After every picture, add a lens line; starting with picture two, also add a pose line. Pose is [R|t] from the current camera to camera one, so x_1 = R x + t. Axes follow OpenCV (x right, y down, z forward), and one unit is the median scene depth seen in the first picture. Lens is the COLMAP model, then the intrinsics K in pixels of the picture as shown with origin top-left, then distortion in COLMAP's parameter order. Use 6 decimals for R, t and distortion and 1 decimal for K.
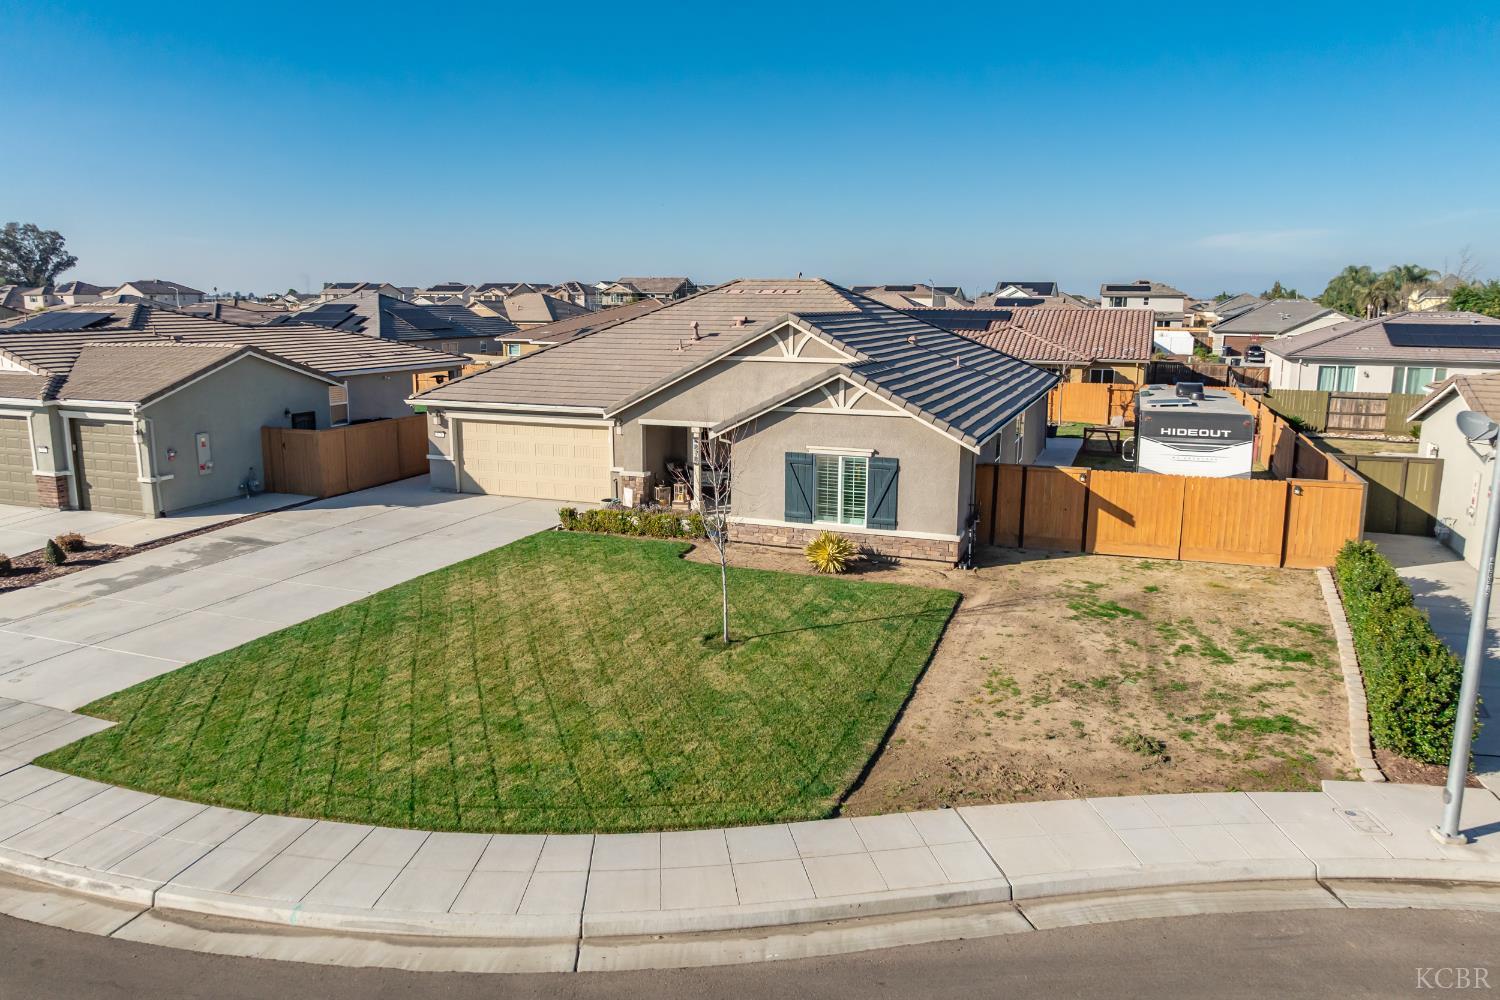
lens RADIAL K [[1054.0, 0, 752.1], [0, 1054.0, 499.4], [0, 0, 1]] dist [-0.028706, -0.010537]
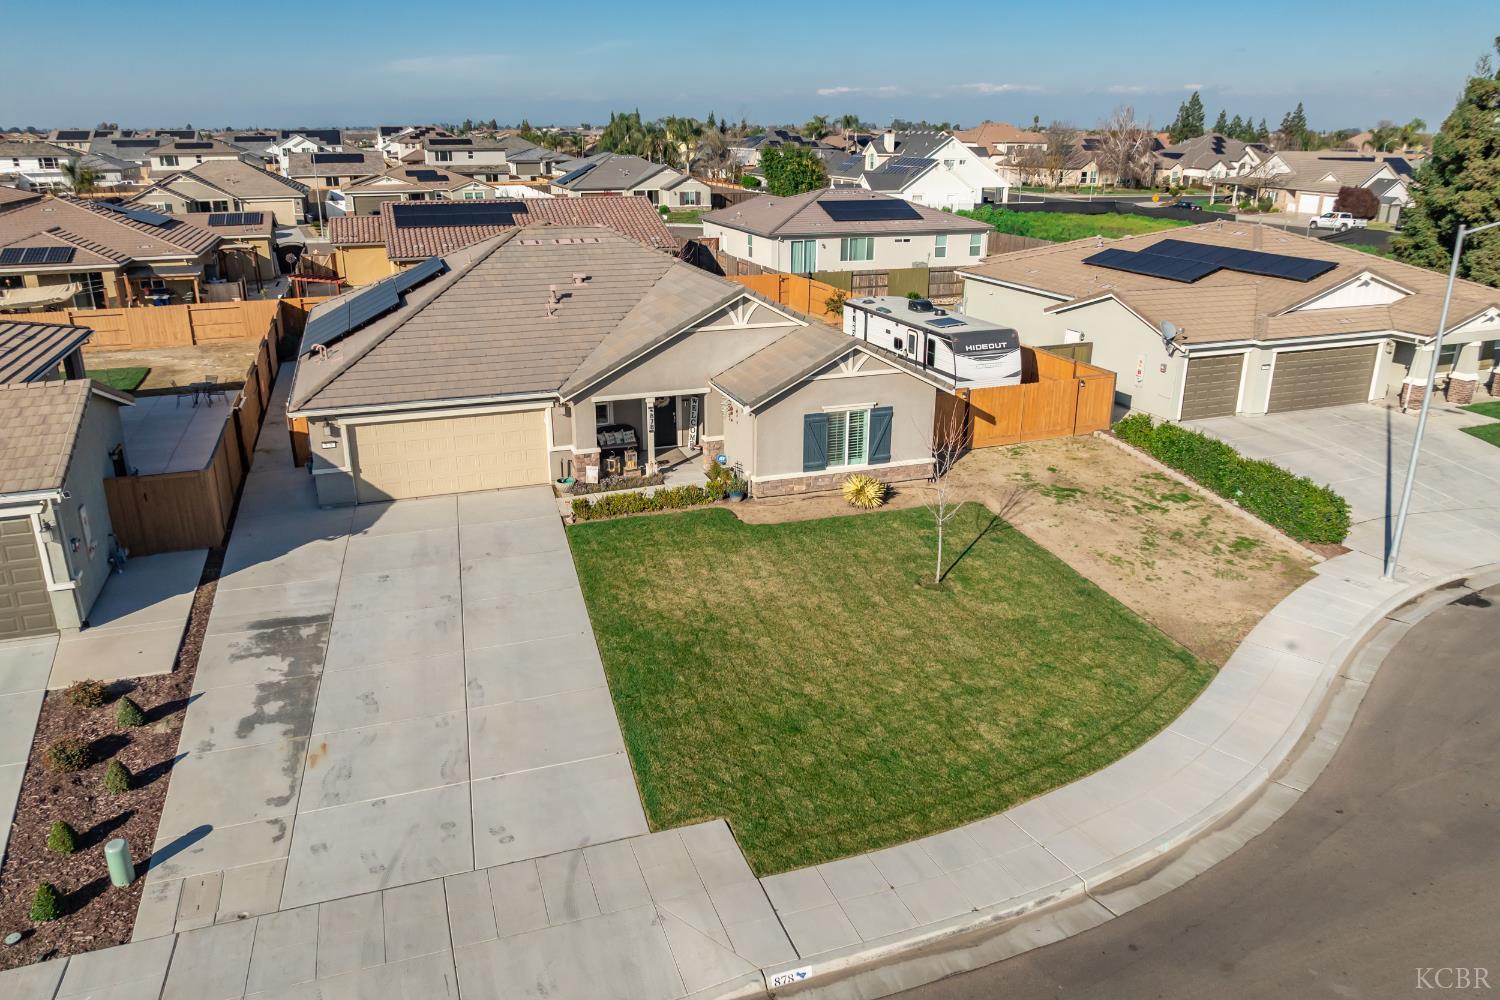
lens RADIAL K [[1054.0, 0, 752.1], [0, 1054.0, 499.4], [0, 0, 1]] dist [-0.028706, -0.010537]
pose [[0.758422, -0.220134, 0.613464, -0.906336], [0.123780, 0.972754, 0.196032, -0.229103], [-0.639902, -0.072740, 0.765006, 0.163555]]
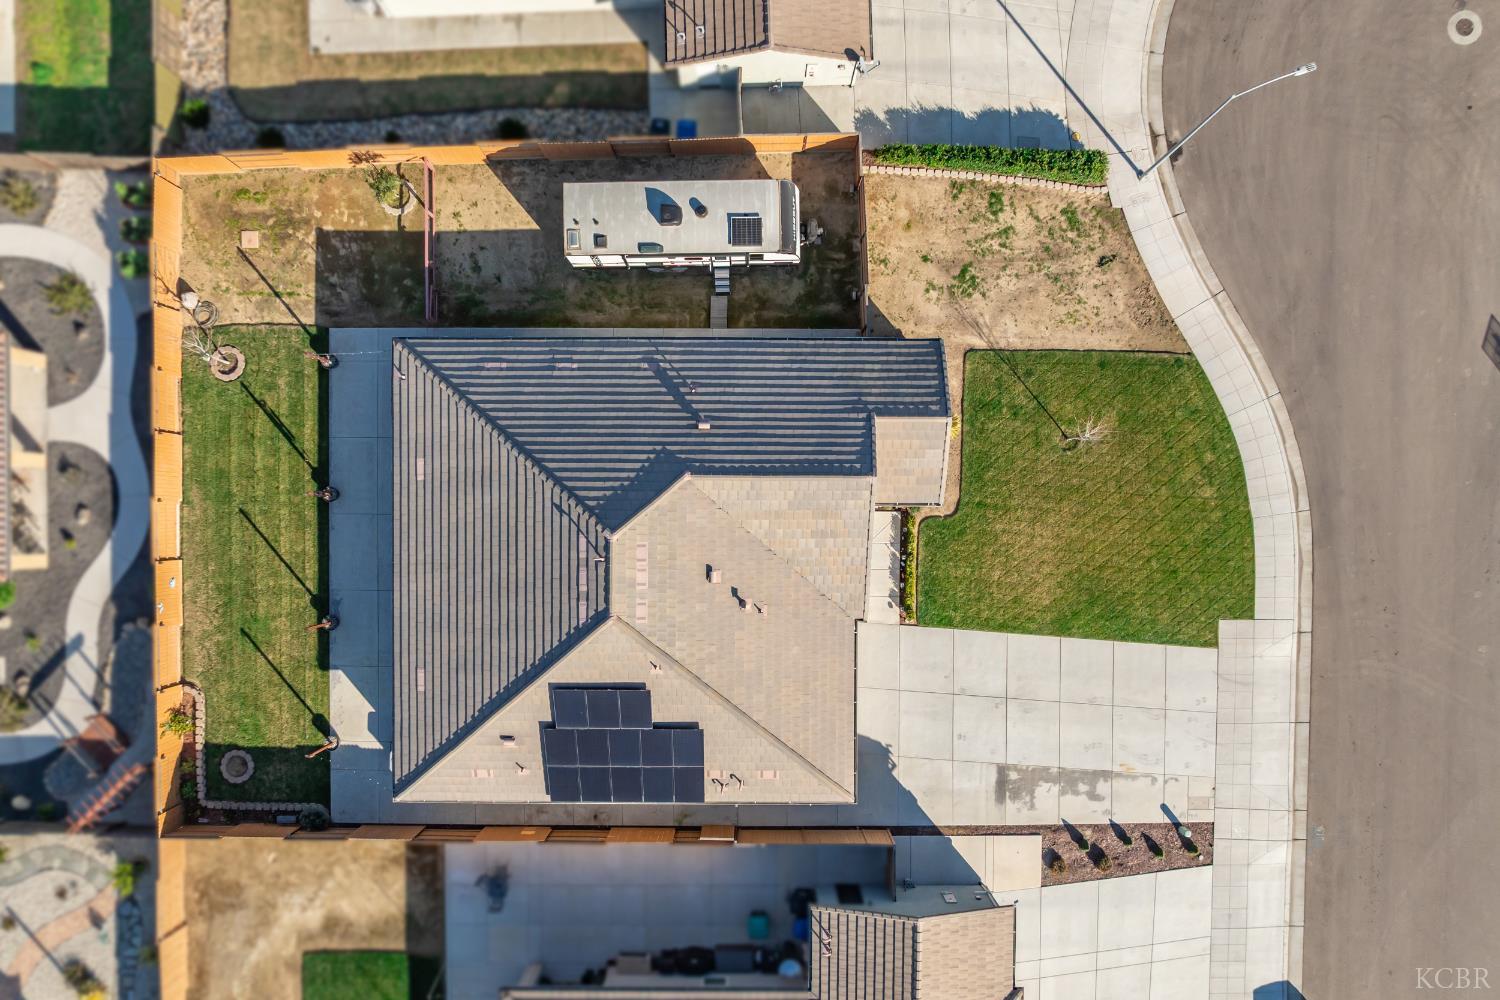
lens RADIAL K [[1045.4, 0, 744.4], [0, 1045.4, 547.6], [0, 0, 1]] dist [-0.028121, 0.002148]
pose [[-0.352949, -0.935278, -0.026128, 0.057248], [0.173601, -0.092901, 0.980424, -2.055768], [-0.919396, 0.341504, 0.195155, 1.208819]]
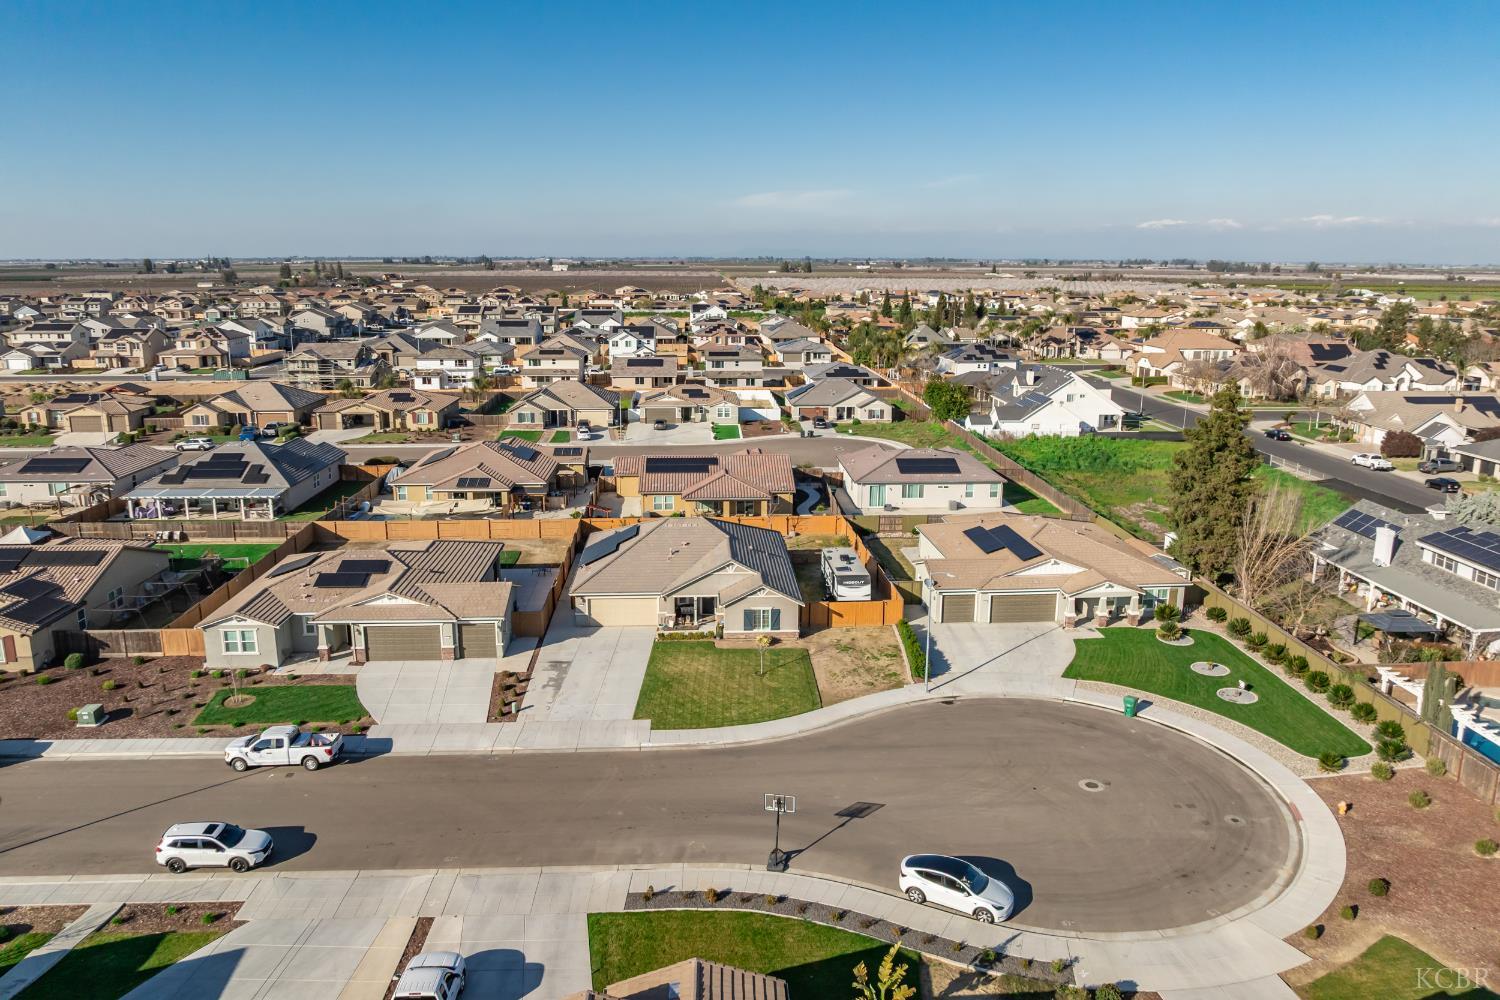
lens RADIAL K [[1054.0, 0, 752.1], [0, 1054.0, 499.4], [0, 0, 1]] dist [-0.028706, -0.010537]
pose [[0.912163, -0.093041, 0.399128, -1.426659], [0.077576, 0.995481, 0.054764, -0.661122], [-0.402419, -0.018991, 0.915258, -2.304771]]
